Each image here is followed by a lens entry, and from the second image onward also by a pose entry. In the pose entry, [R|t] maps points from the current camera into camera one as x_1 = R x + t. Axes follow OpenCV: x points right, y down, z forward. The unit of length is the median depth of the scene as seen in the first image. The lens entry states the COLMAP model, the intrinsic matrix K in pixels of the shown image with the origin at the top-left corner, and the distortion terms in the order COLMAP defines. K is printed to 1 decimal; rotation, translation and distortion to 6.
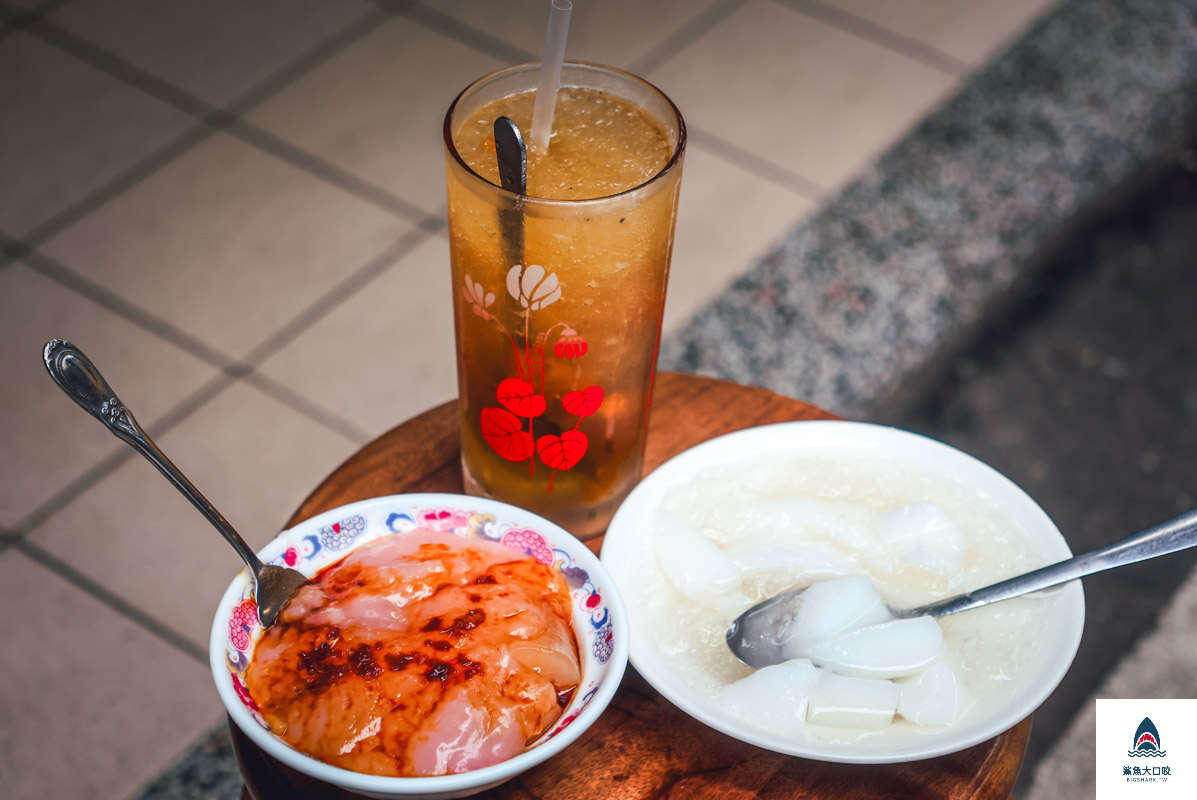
lens RADIAL K [[2824.2, 0, 598.5], [0, 2824.2, 400.0], [0, 0, 1]] dist [0.064547, 0.519413]
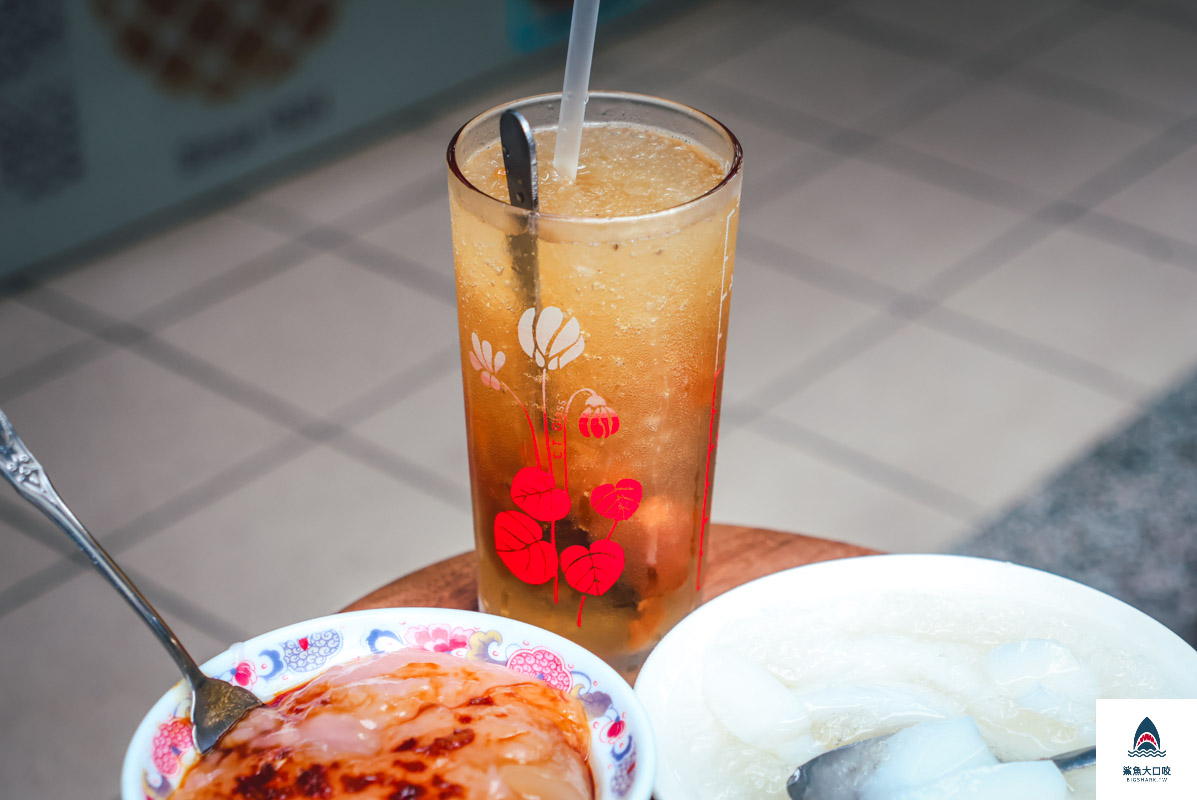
lens RADIAL K [[2824.2, 0, 598.5], [0, 2824.2, 400.0], [0, 0, 1]] dist [0.064547, 0.519413]
pose [[0.996864, 0.008062, -0.078723, 0.054025], [-0.023709, 0.979527, -0.199911, 0.137485], [0.075499, 0.201150, 0.976647, 0.210265]]
